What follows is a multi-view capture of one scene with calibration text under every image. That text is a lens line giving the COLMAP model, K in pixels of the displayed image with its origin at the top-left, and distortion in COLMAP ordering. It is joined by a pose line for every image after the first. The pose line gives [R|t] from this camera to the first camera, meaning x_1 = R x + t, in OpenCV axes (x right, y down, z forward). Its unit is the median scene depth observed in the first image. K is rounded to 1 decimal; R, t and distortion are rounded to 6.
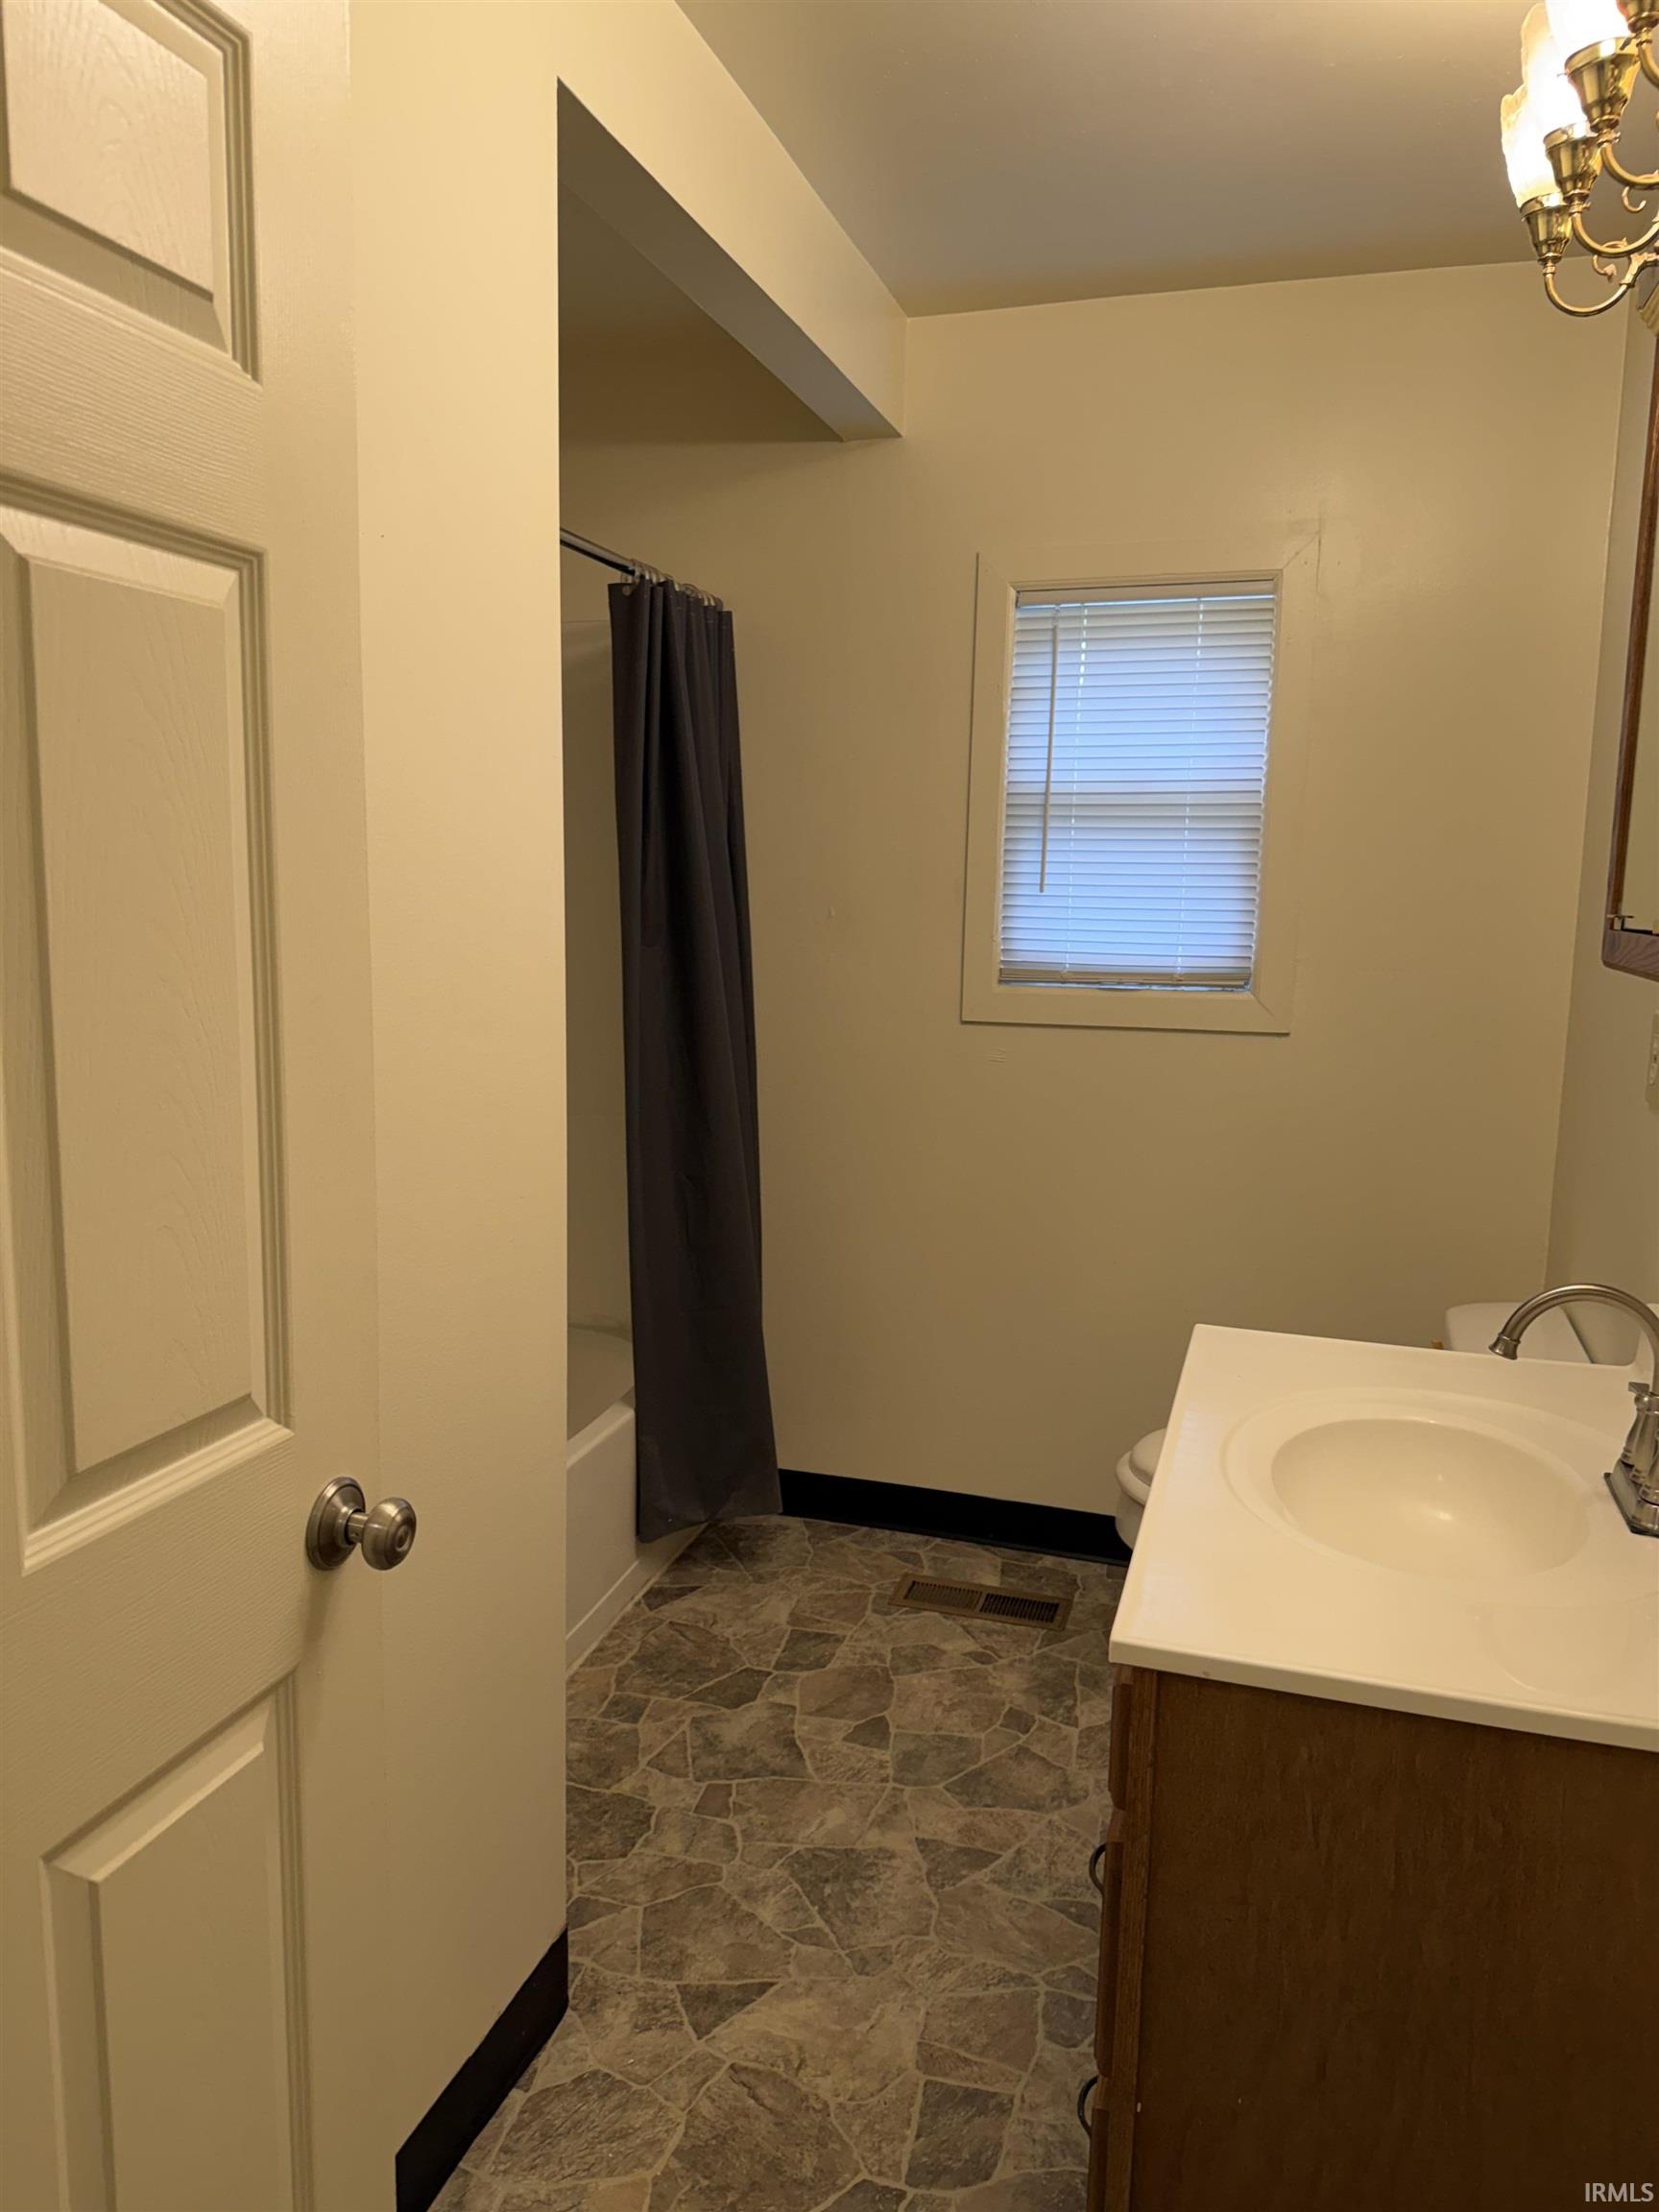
lens RADIAL K [[1577.7, 0, 776.7], [0, 1577.7, 1103.6], [0, 0, 1]] dist [0.028467, -0.034153]
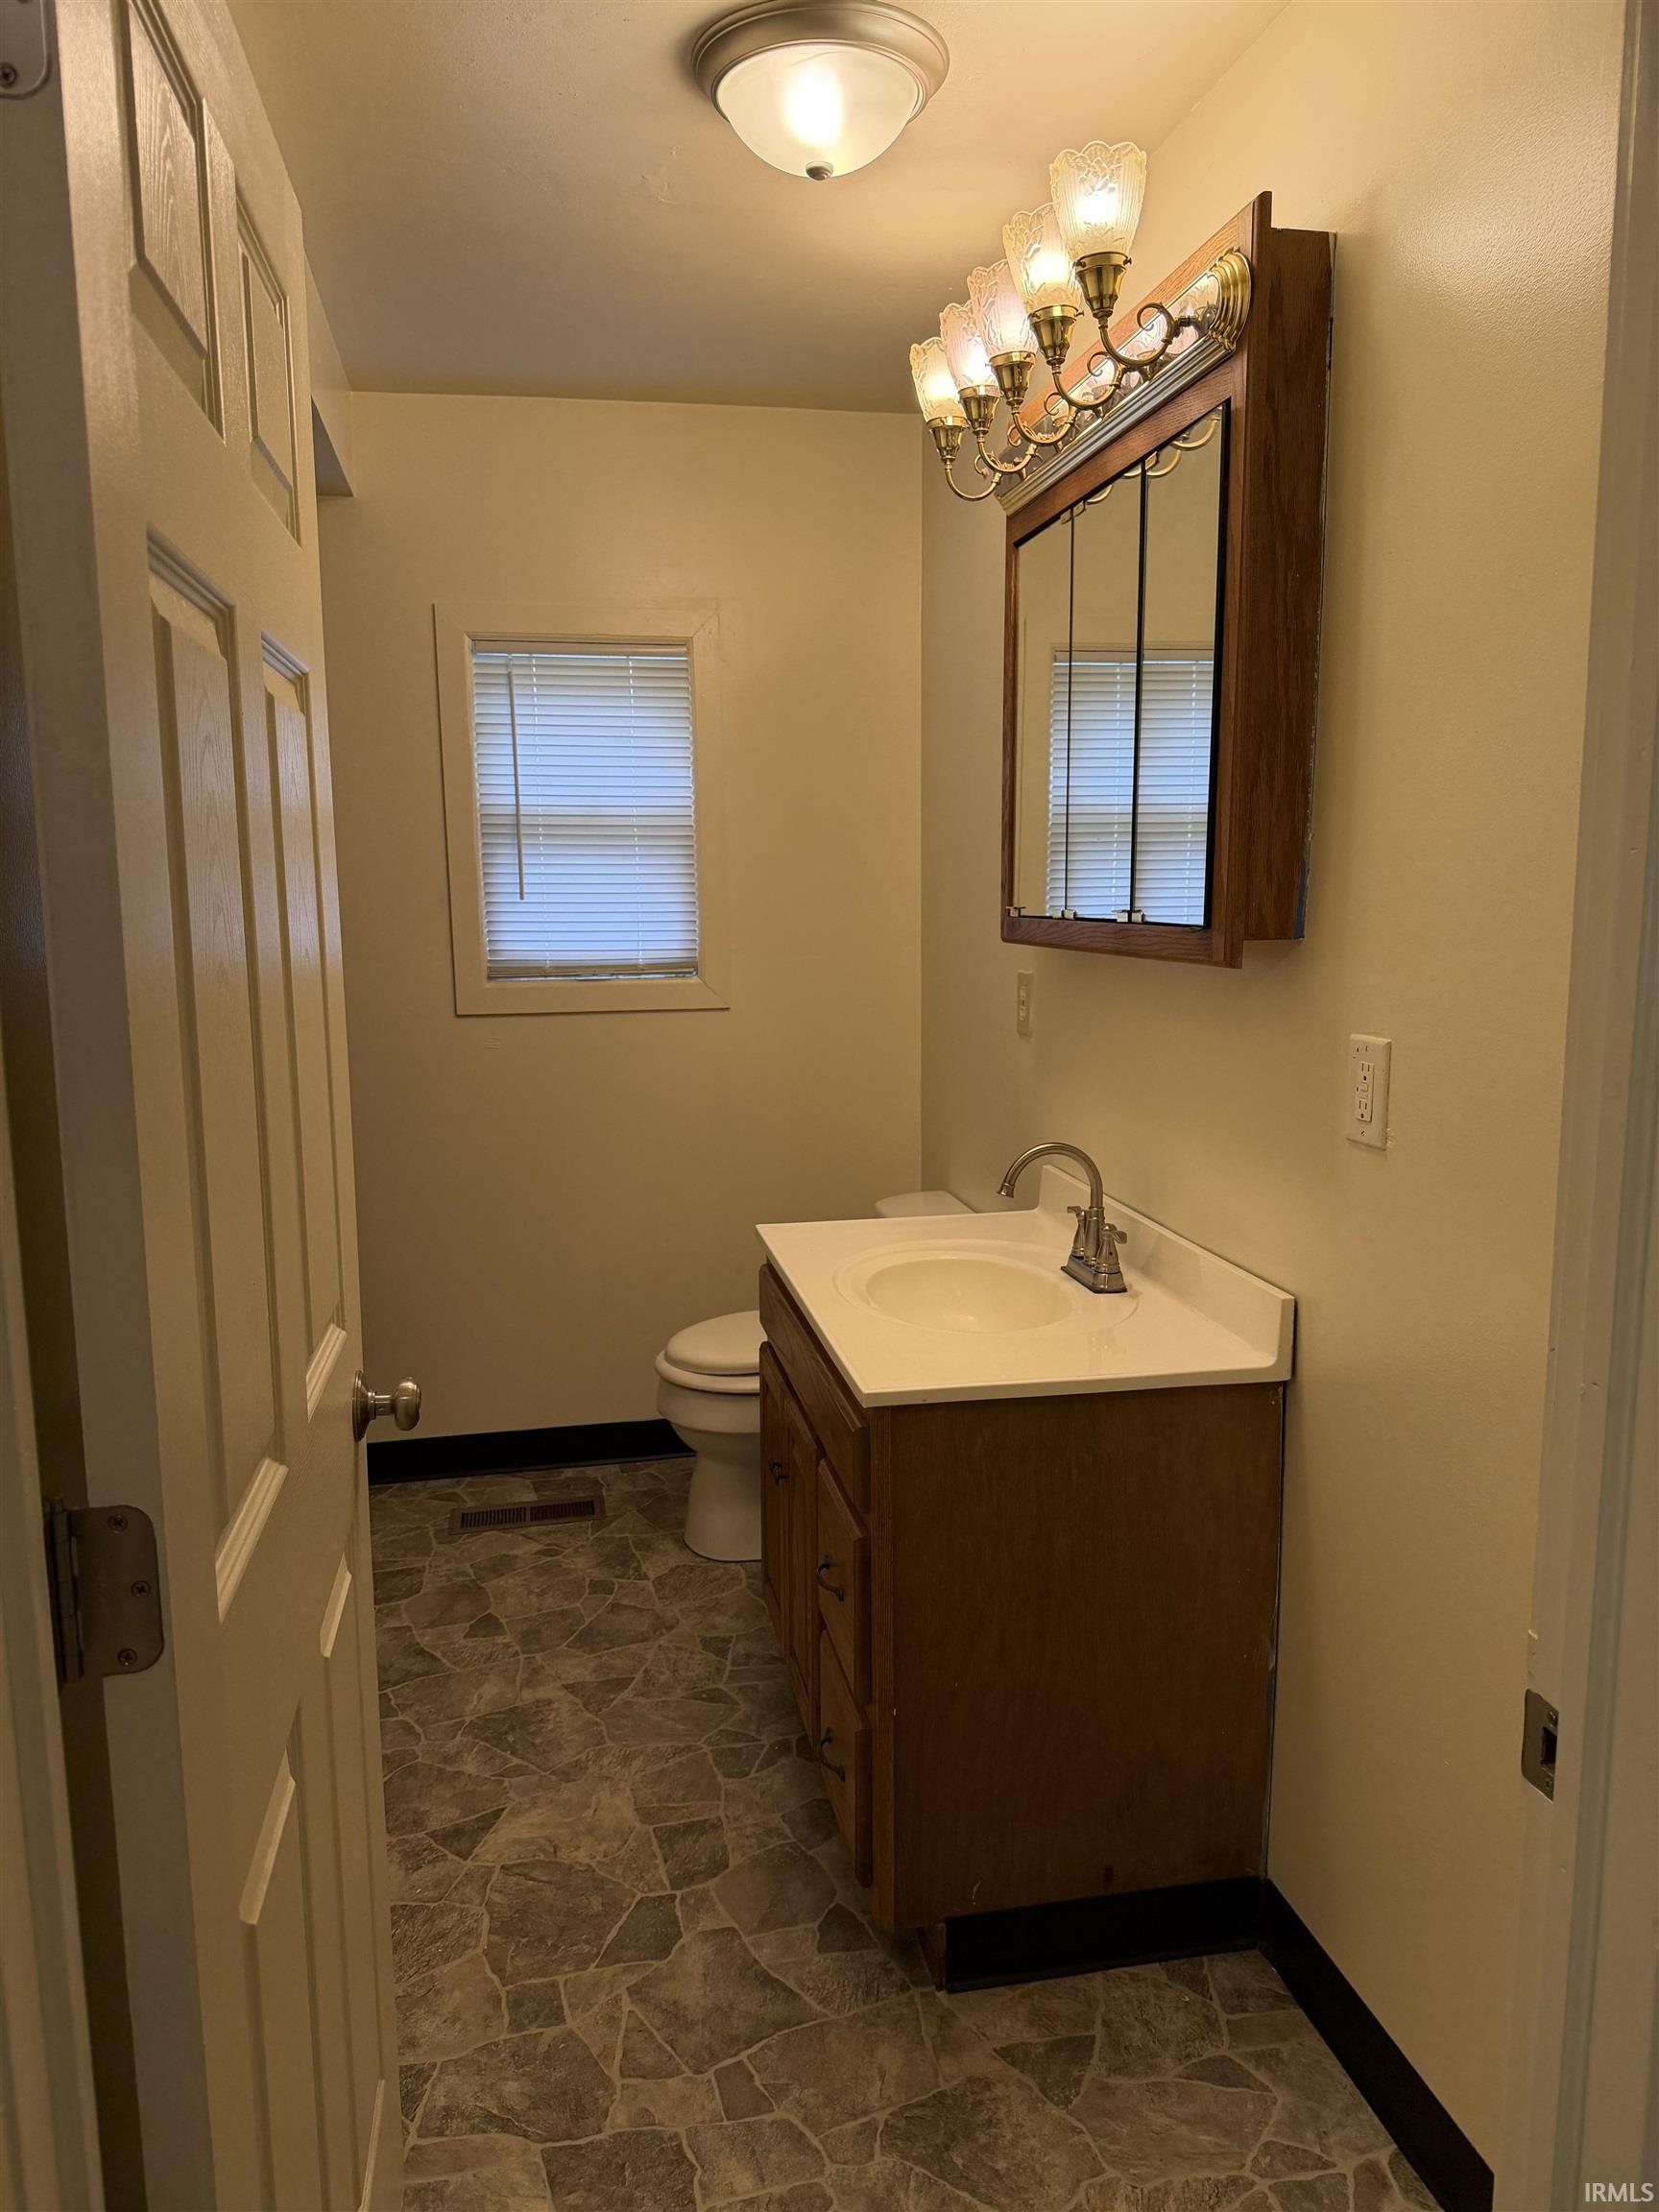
lens RADIAL K [[1577.7, 0, 815.4], [0, 1577.7, 1093.4], [0, 0, 1]] dist [0.028467, -0.034153]
pose [[0.871135, -0.081570, 0.484222, -0.266408], [0.088385, 0.996048, 0.008780, 0.021339], [-0.483024, 0.035149, 0.874901, -0.145151]]
